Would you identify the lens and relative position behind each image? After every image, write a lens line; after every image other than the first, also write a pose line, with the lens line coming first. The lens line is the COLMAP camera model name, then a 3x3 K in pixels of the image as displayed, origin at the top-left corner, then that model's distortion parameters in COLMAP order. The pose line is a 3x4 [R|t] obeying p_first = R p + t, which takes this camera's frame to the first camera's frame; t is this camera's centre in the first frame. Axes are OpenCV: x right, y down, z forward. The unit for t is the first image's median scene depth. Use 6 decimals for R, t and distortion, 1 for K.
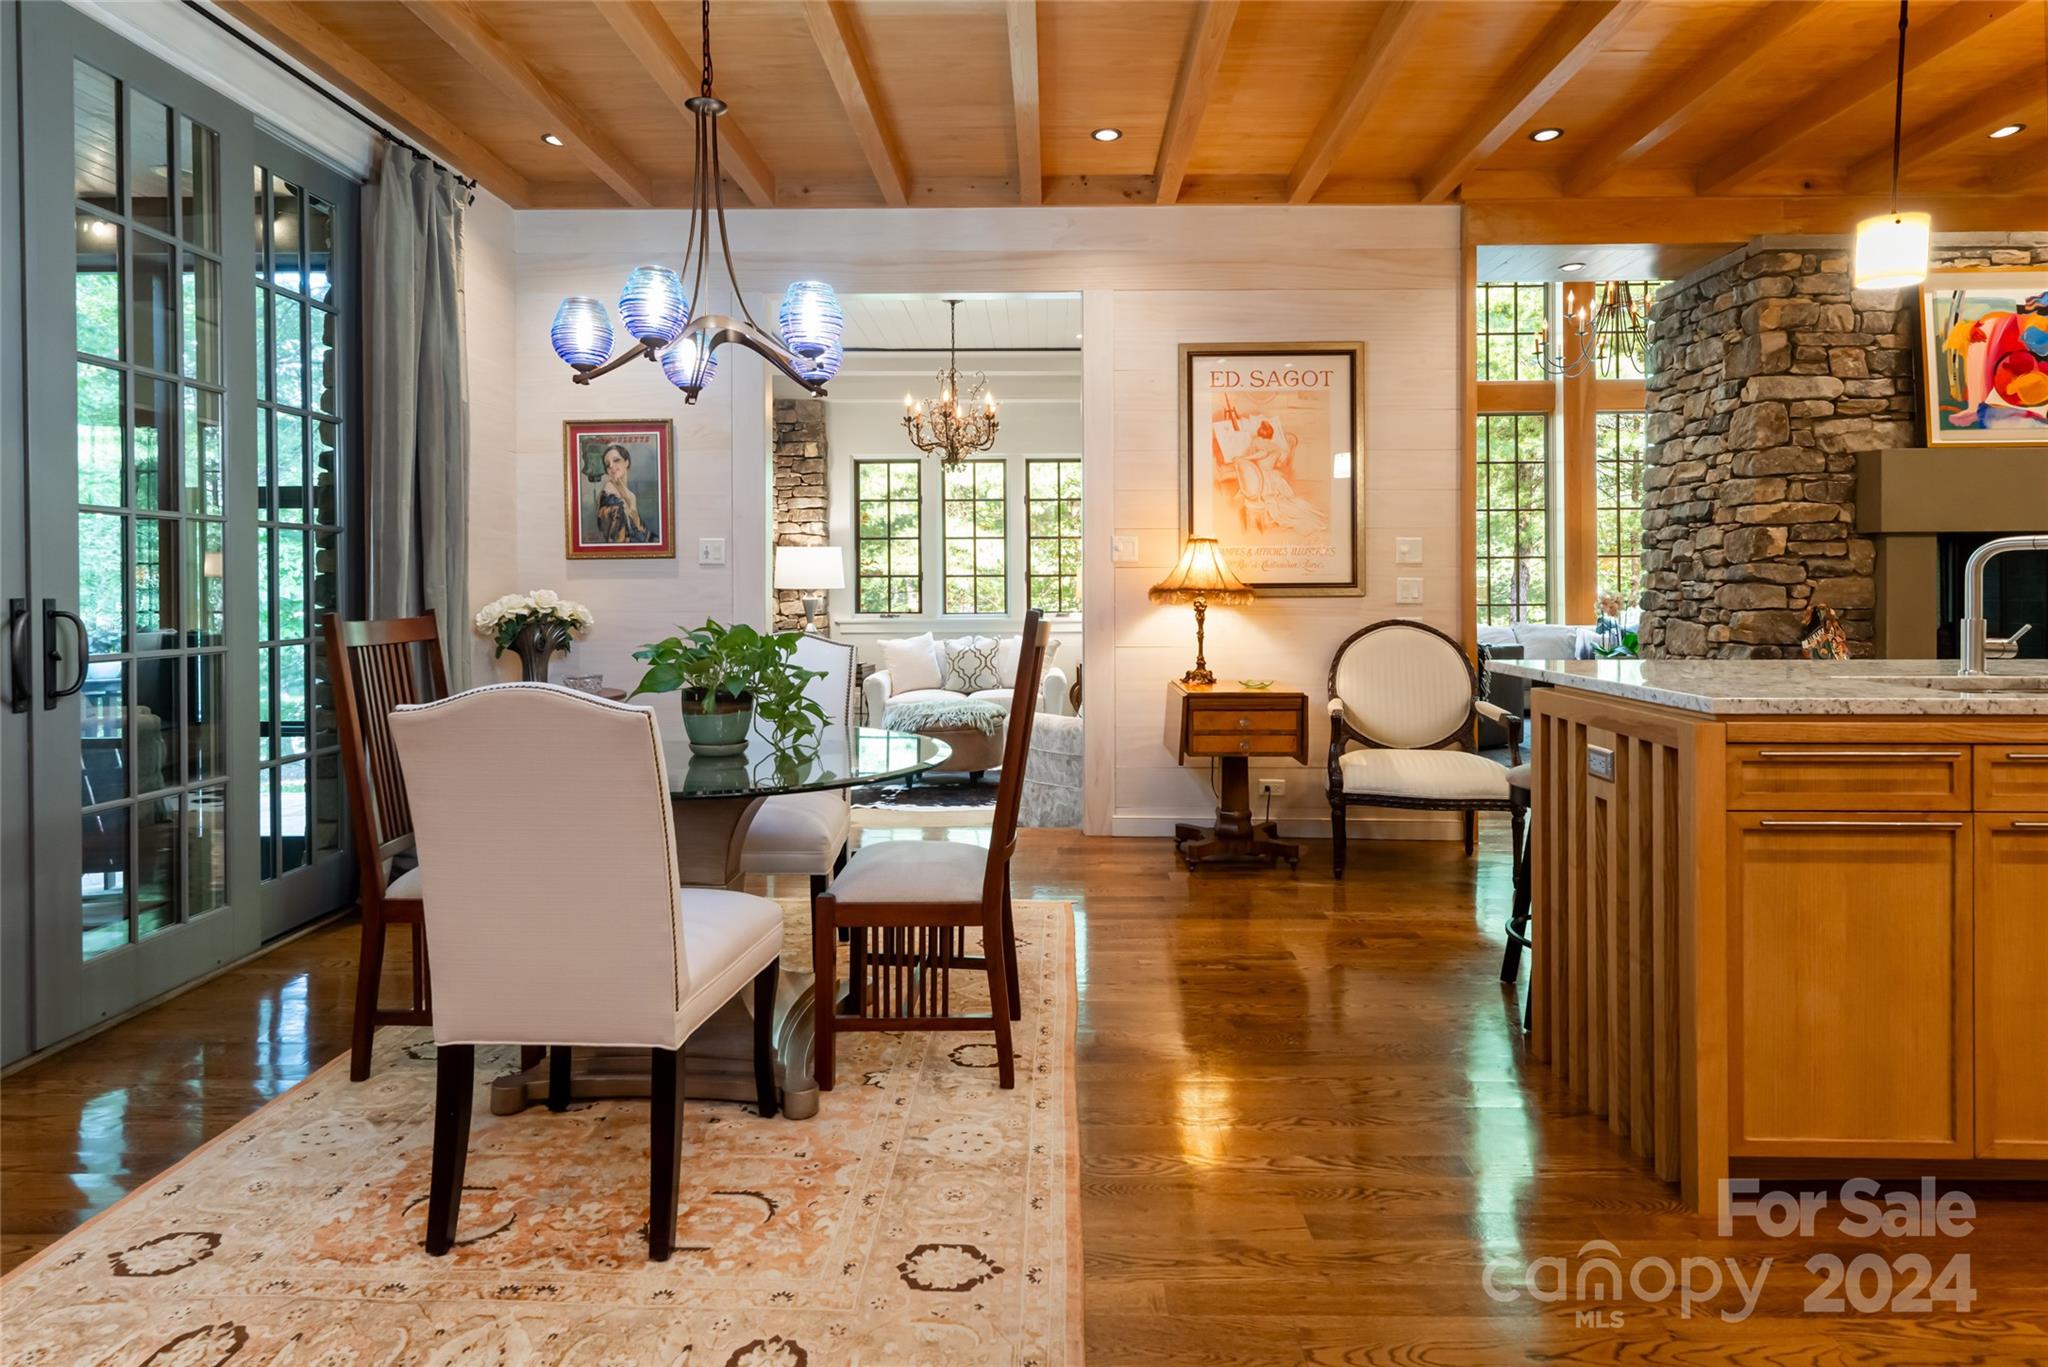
lens RADIAL K [[1165.4, 0, 1027.2], [0, 1165.4, 586.8], [0, 0, 1]] dist [0.003126, 0.001682]
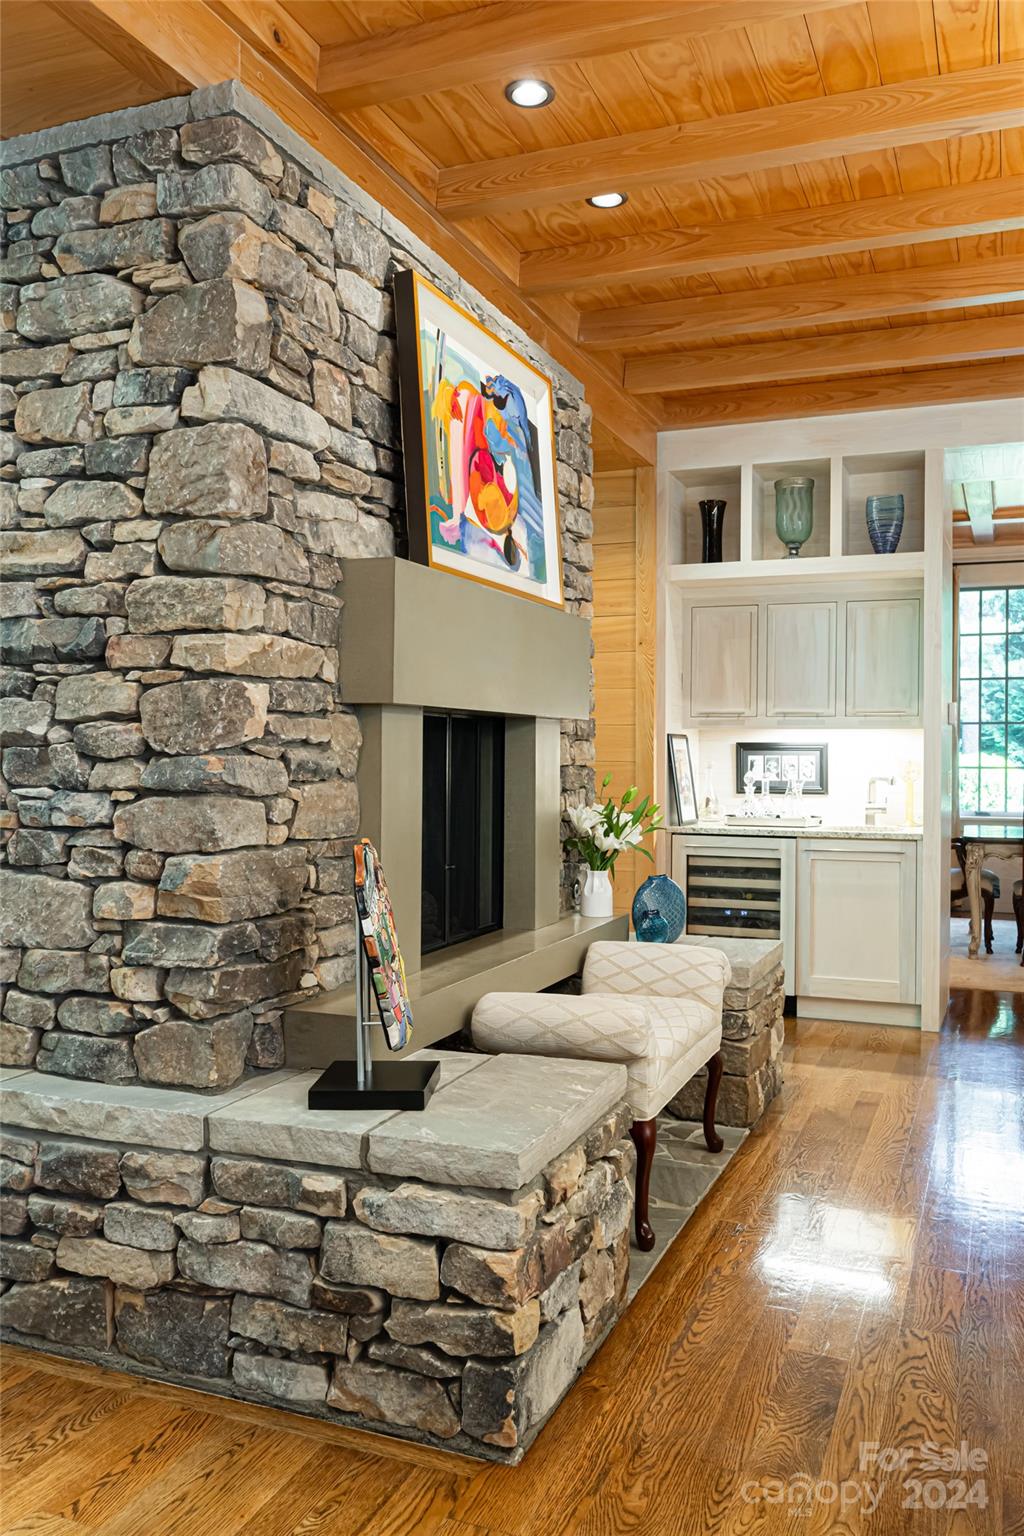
lens RADIAL K [[1132.7, 0, 578.4], [0, 1132.7, 764.3], [0, 0, 1]] dist [0.002383, 0.000991]
pose [[0.333072, -0.002044, 0.942899, 0.233875], [-0.007115, 0.999964, 0.004681, -0.019571], [-0.942875, -0.008268, 0.333045, 0.708892]]
